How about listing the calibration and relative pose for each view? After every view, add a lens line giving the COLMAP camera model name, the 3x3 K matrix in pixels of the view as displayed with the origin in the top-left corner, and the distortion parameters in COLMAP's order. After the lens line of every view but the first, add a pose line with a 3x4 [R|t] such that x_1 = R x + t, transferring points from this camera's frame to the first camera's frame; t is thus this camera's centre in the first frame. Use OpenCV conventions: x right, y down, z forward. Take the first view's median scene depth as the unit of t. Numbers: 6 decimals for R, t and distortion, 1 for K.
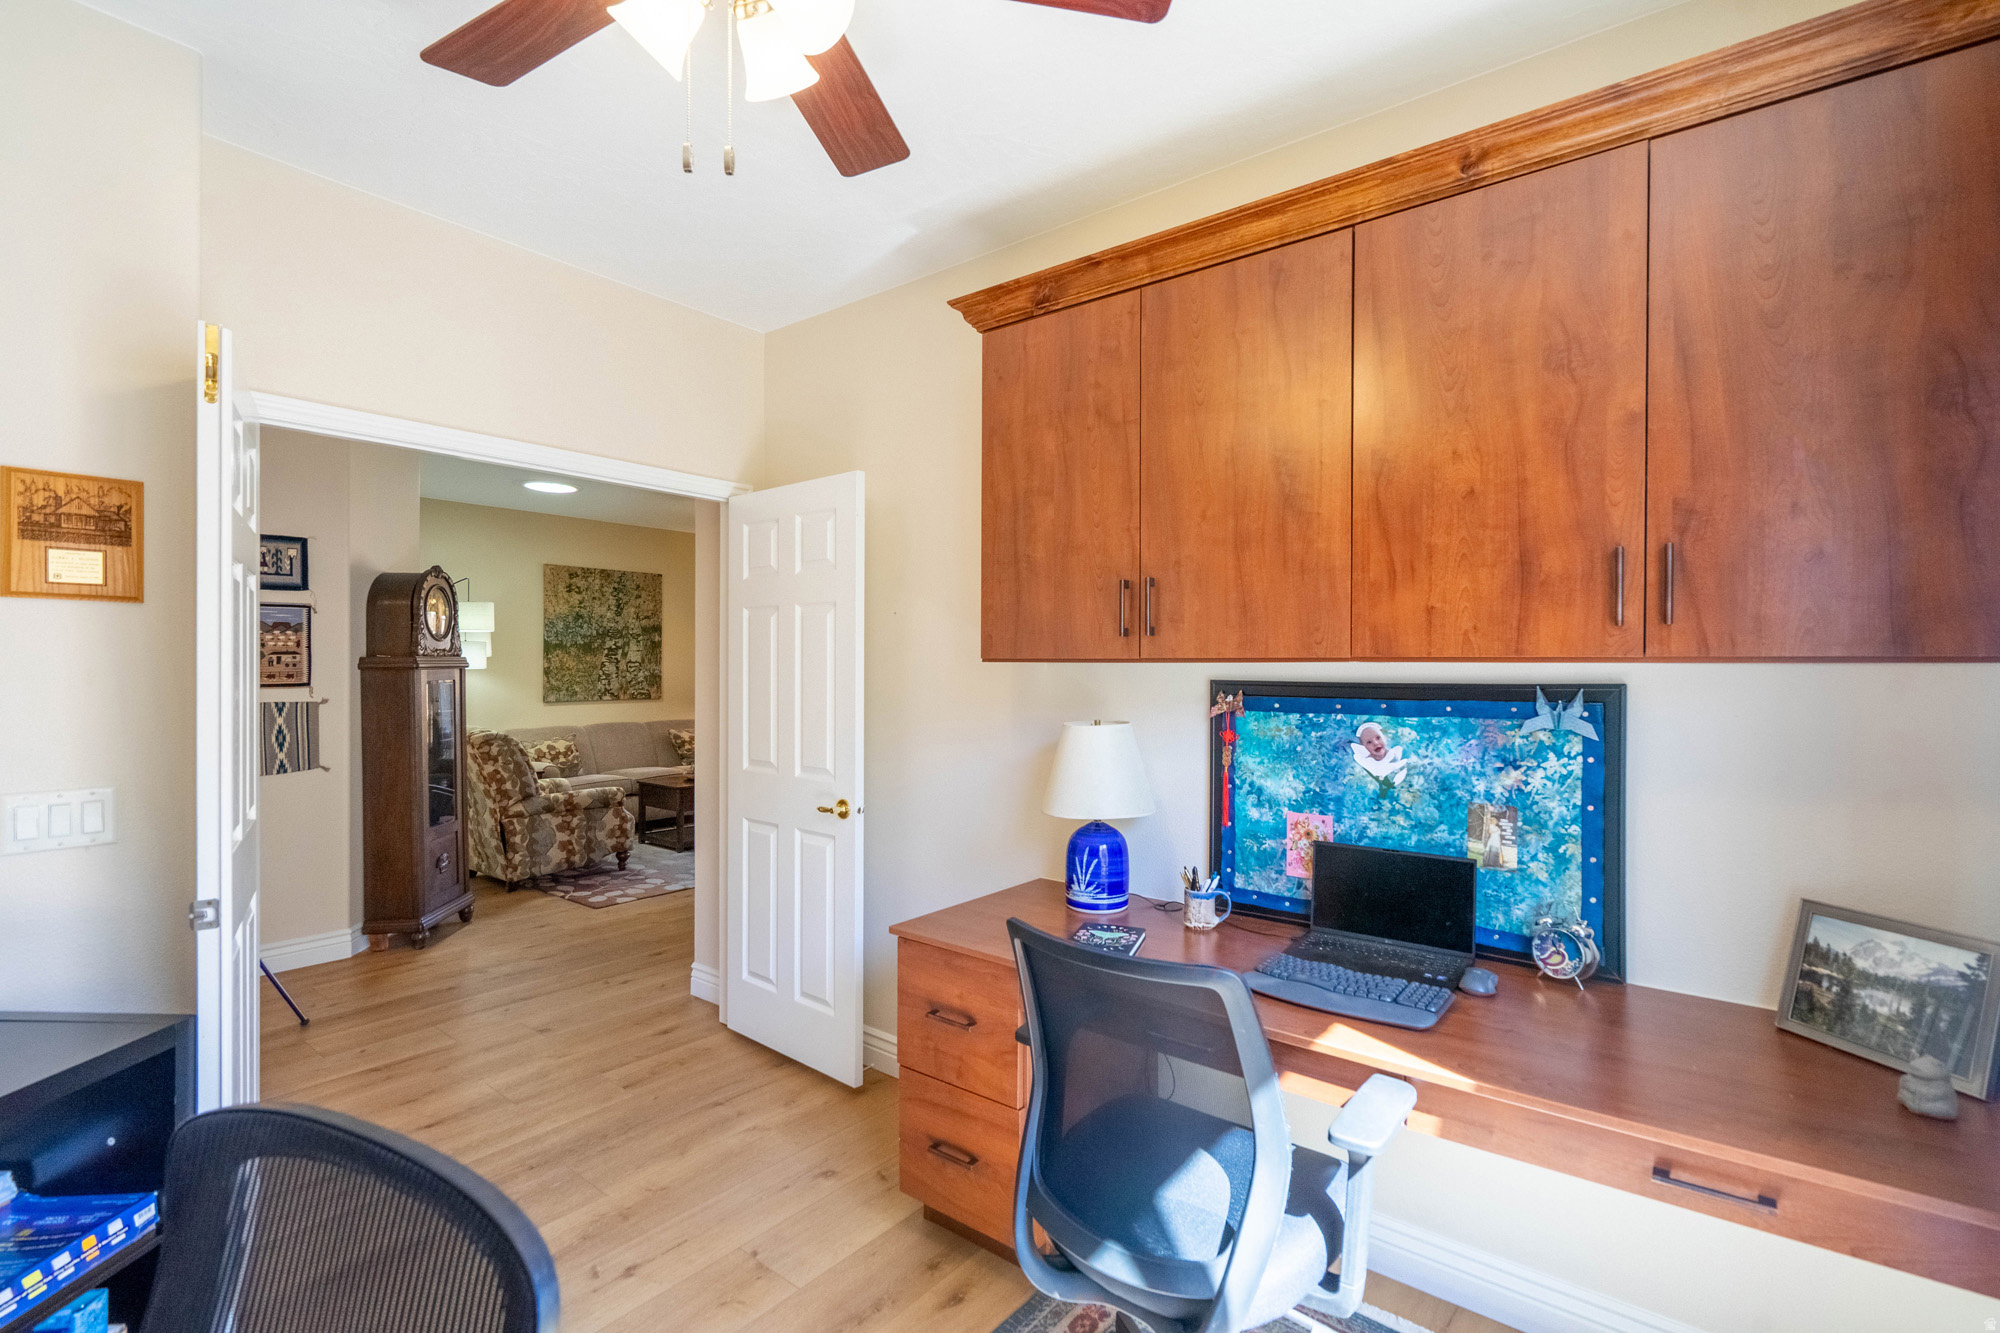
lens RADIAL K [[924.2, 0, 999.9], [0, 924.2, 669.2], [0, 0, 1]] dist [-0.005893, 0.000796]
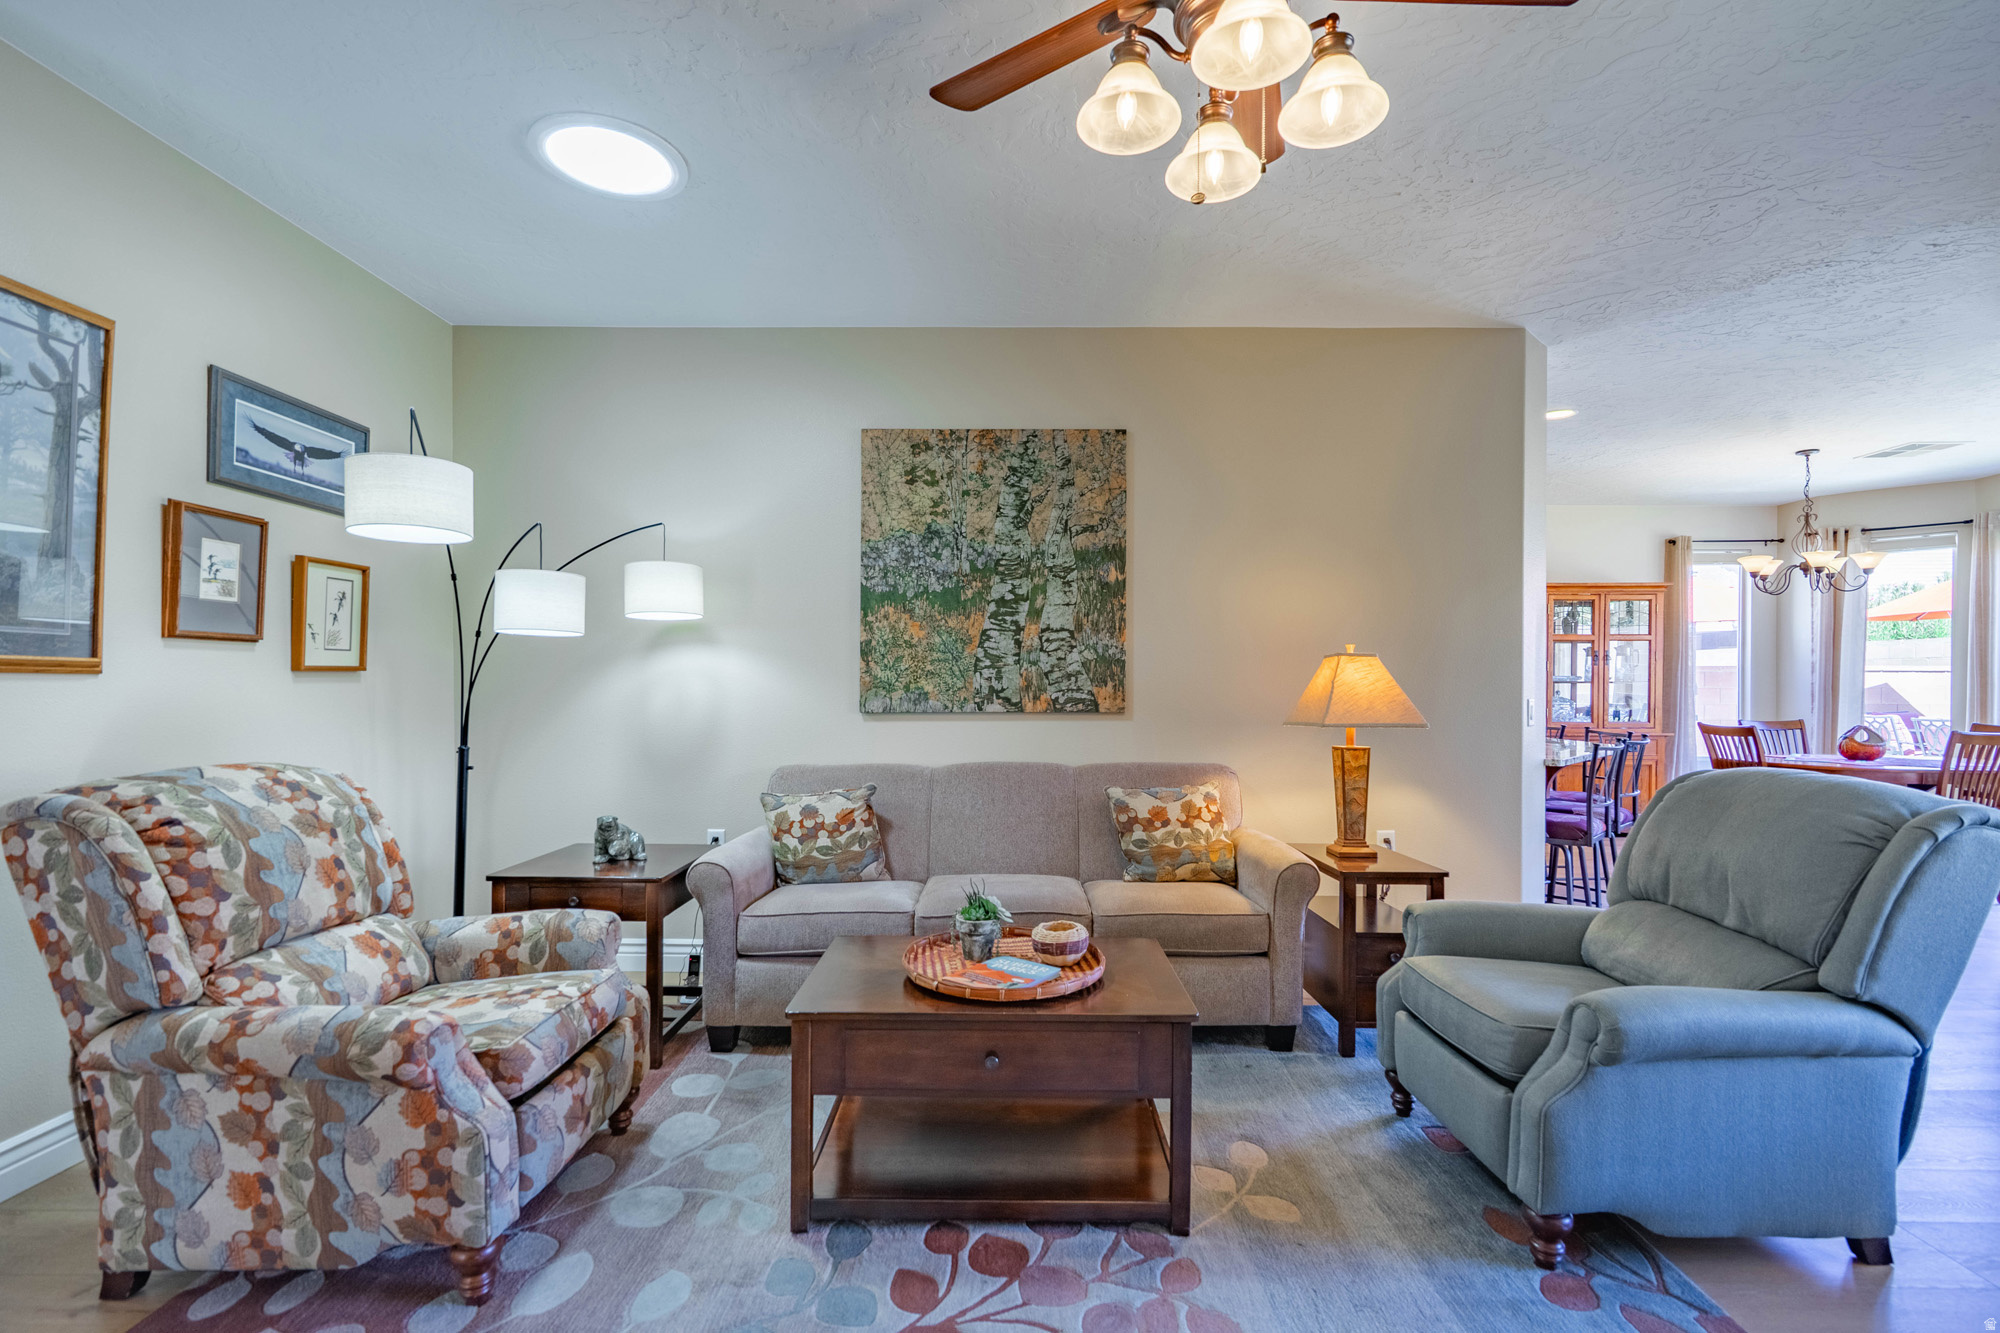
lens RADIAL K [[924.2, 0, 1001.6], [0, 924.2, 679.6], [0, 0, 1]] dist [-0.005893, 0.000796]
pose [[0.620069, -0.002316, -0.784544, -0.062133], [-0.002785, 0.999983, -0.005153, 0.019399], [0.784542, 0.005380, 0.620052, 0.718912]]
